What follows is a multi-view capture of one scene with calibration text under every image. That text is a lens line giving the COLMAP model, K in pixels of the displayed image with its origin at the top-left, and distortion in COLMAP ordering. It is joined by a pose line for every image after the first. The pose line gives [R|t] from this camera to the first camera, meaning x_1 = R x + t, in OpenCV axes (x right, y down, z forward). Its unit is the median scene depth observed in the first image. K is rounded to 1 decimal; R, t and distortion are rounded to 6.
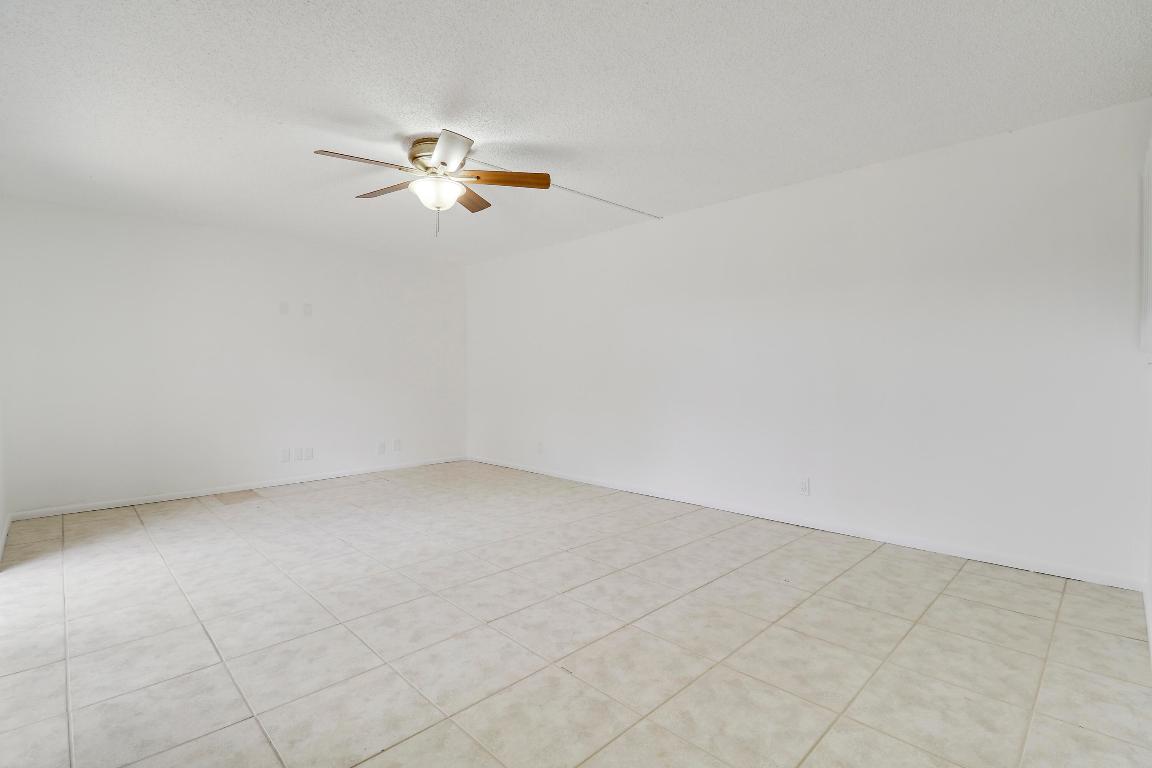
lens RADIAL K [[531.5, 0, 580.4], [0, 531.5, 374.8], [0, 0, 1]] dist [-0.010677, -0.001080]
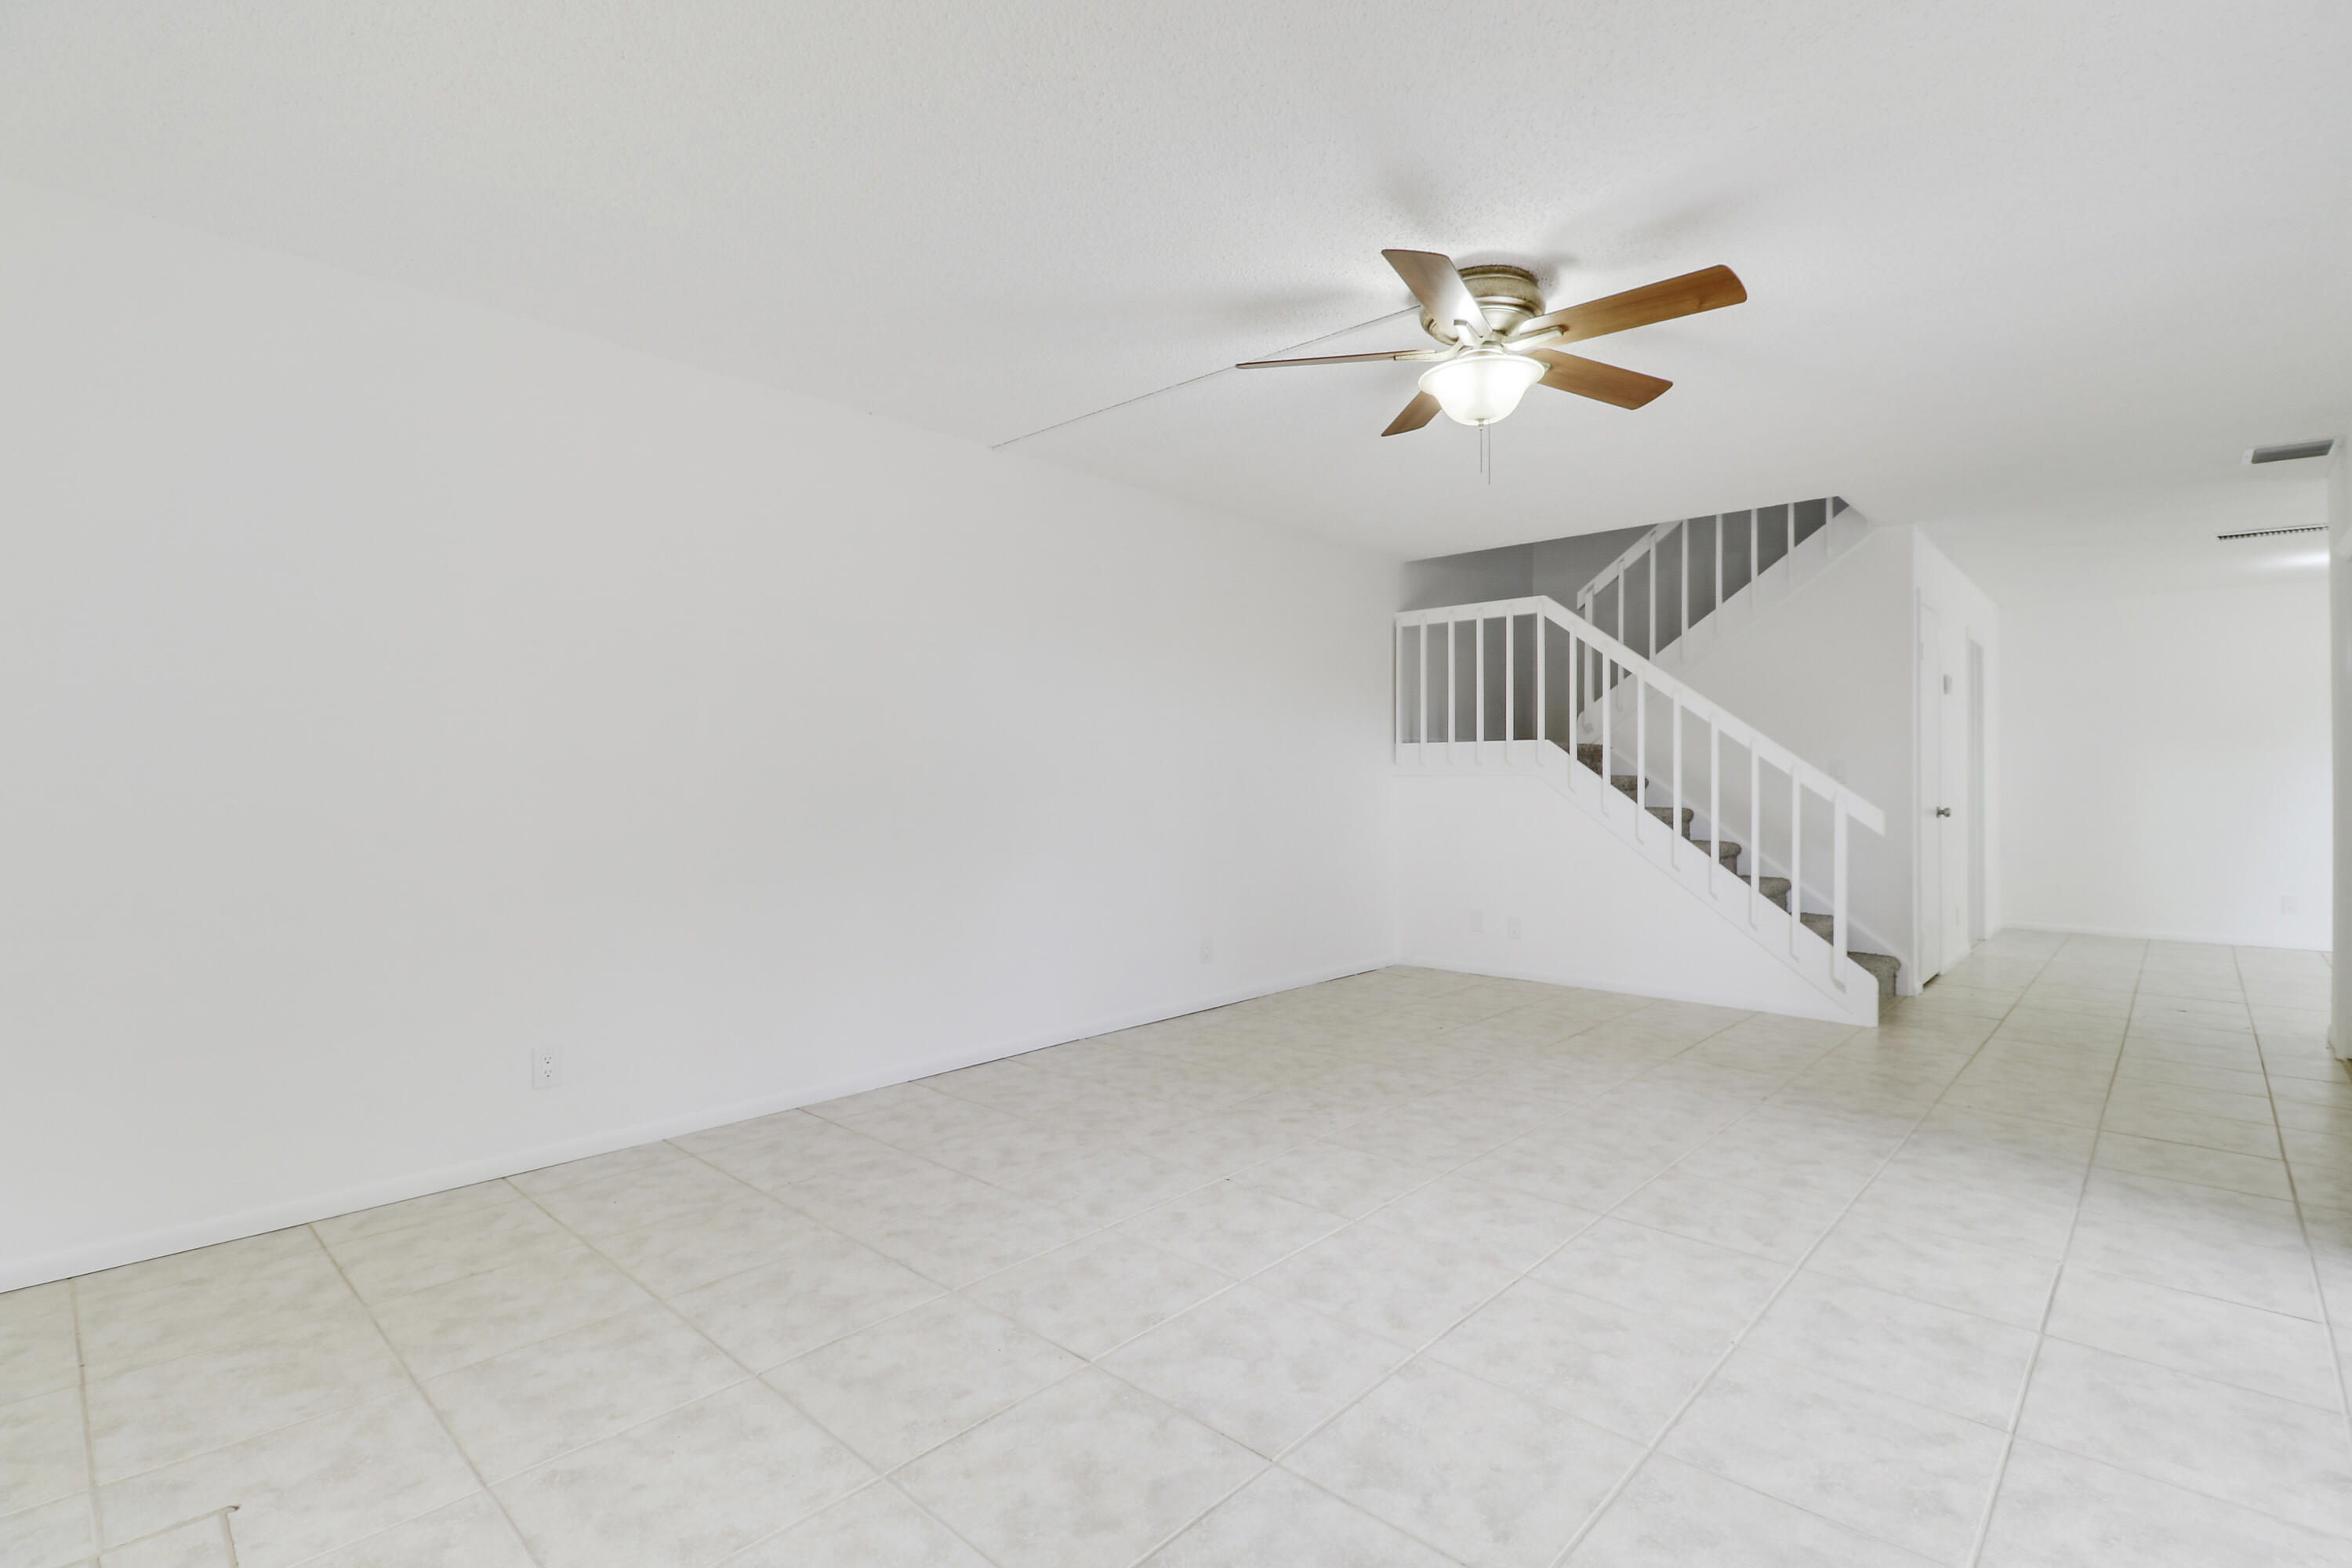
lens RADIAL K [[1121.3, 0, 1170.6], [0, 1121.3, 773.5], [0, 0, 1]] dist [-0.009023, -0.000383]
pose [[-0.041726, 0.004483, 0.999119, -1.336167], [0.008372, 0.999956, -0.004138, -0.014544], [-0.999094, 0.008192, -0.041762, 1.445998]]
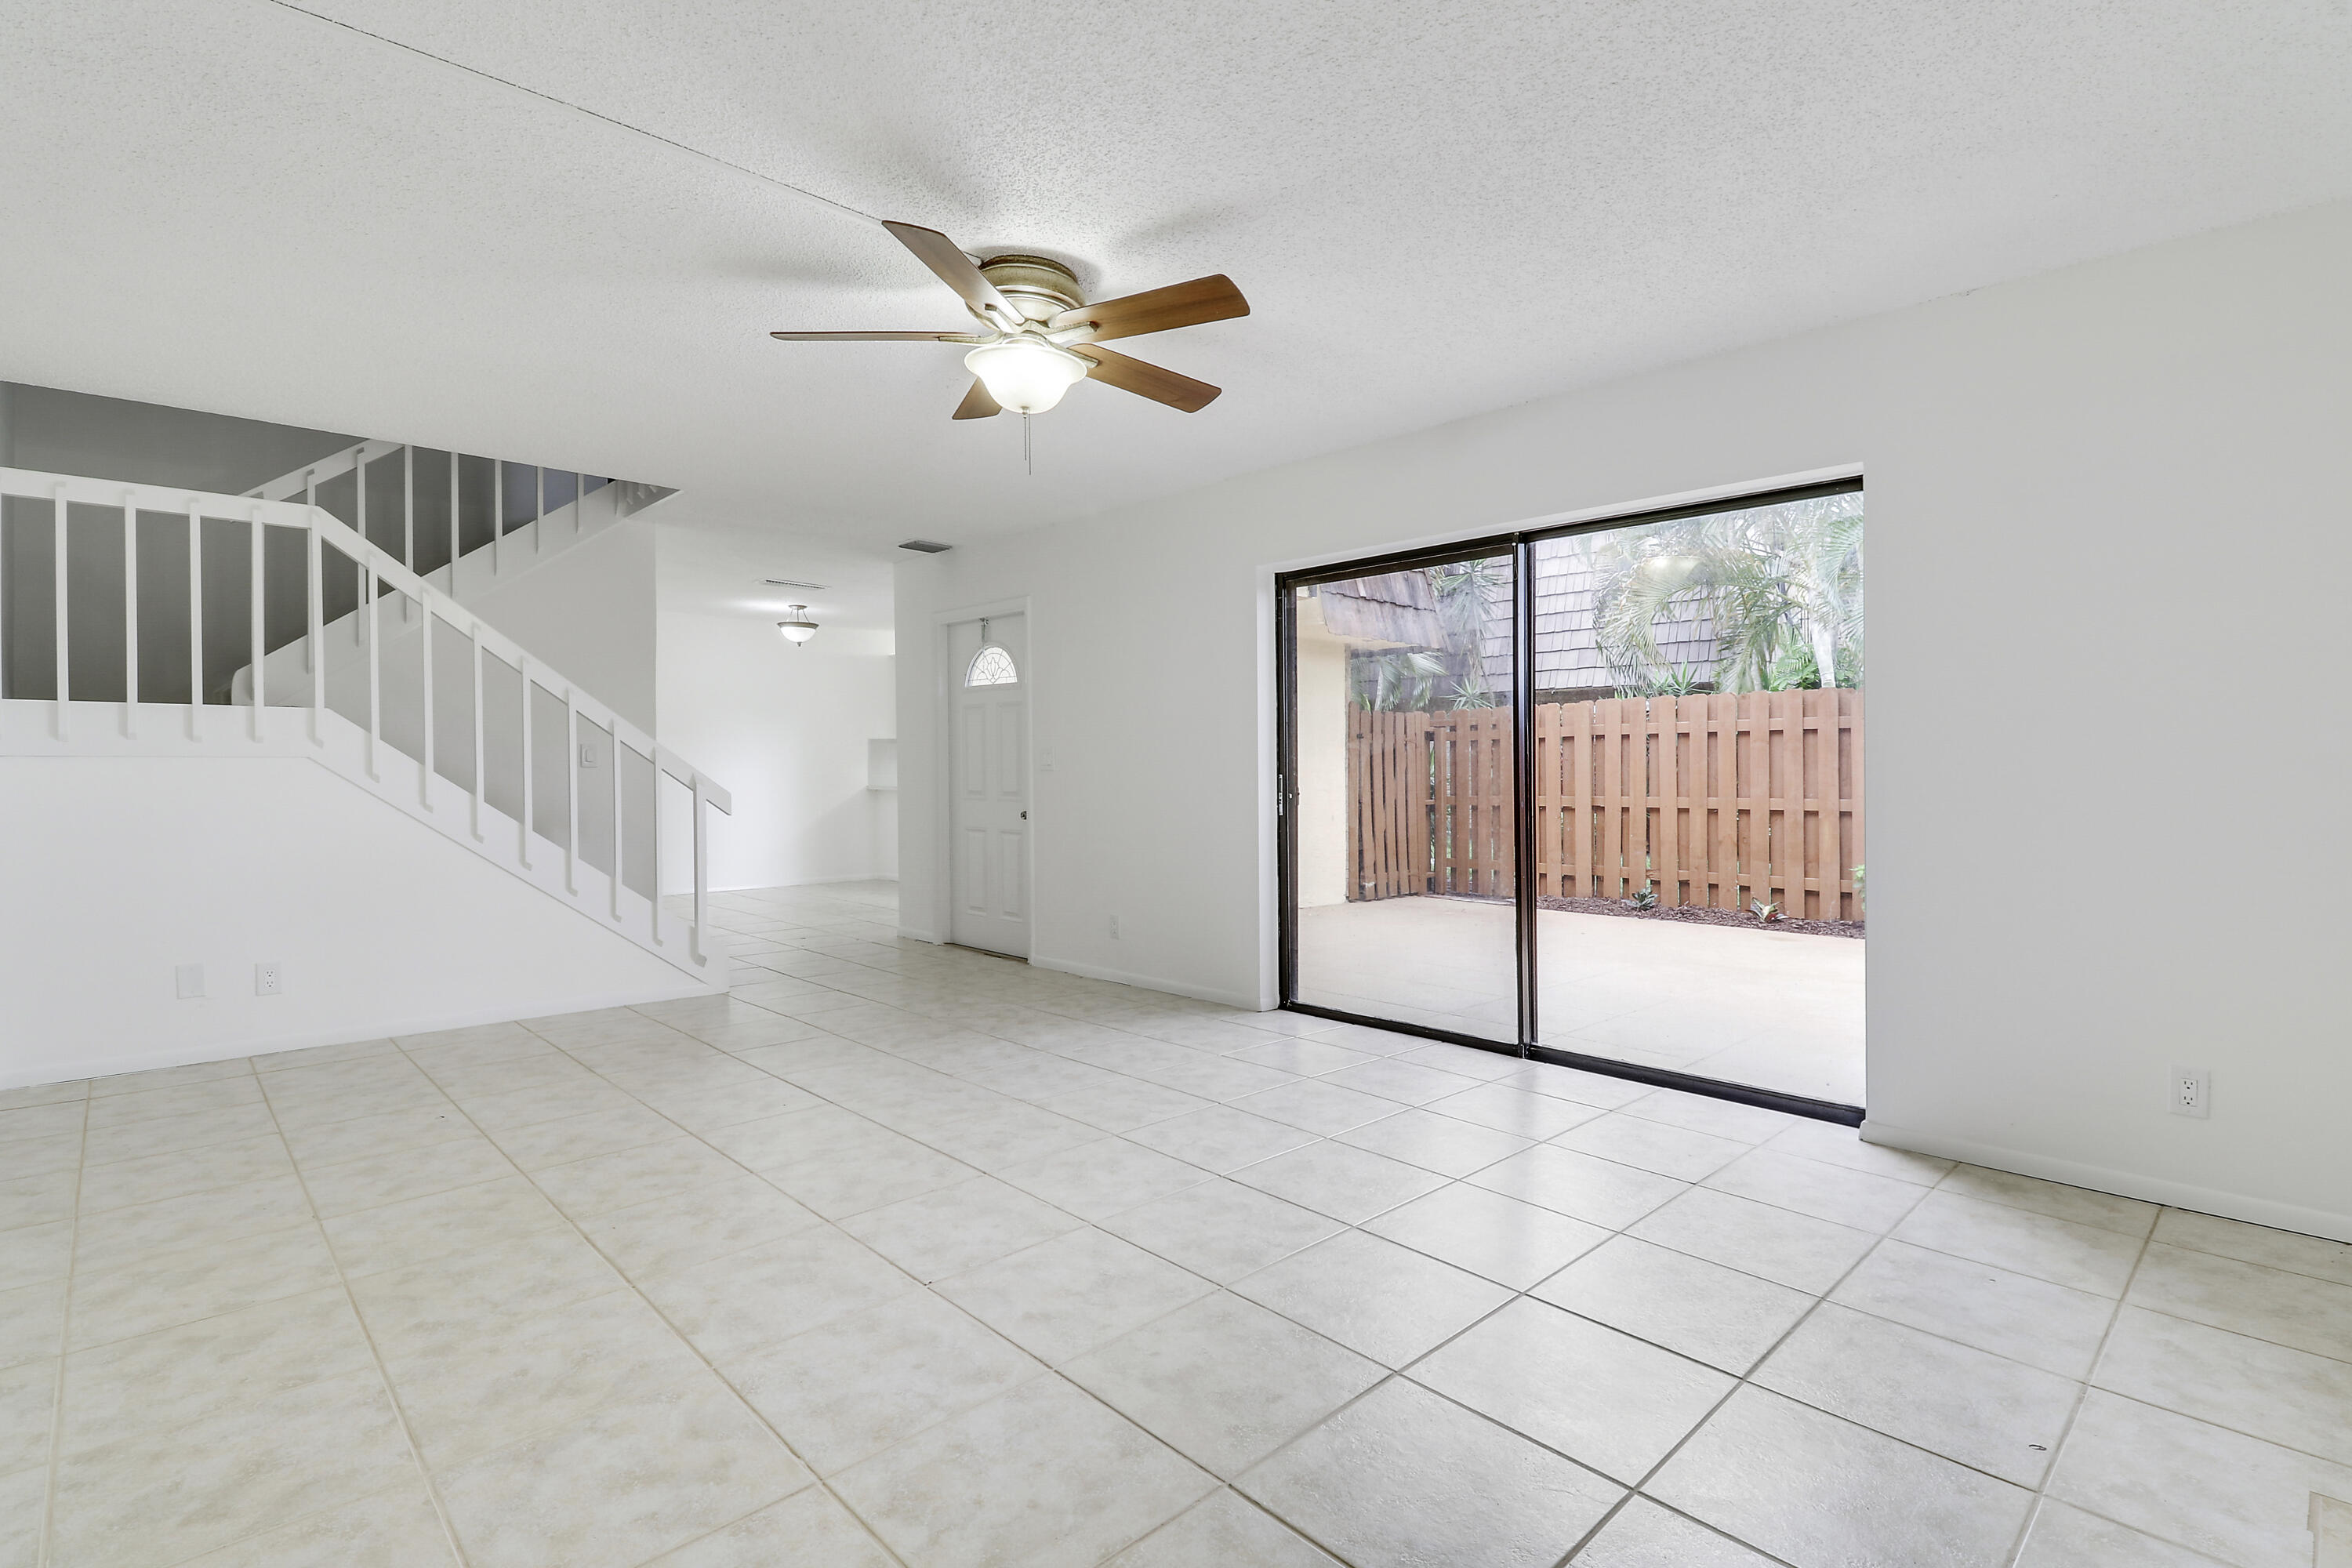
lens RADIAL K [[1129.5, 0, 1218.9], [0, 1129.5, 815.6], [0, 0, 1]] dist [0.000161, -0.012408]
pose [[-0.999937, 0.004629, -0.010256, -0.457964], [0.004063, 0.998505, 0.054511, -0.016601], [0.010493, 0.054466, -0.998460, 2.171338]]
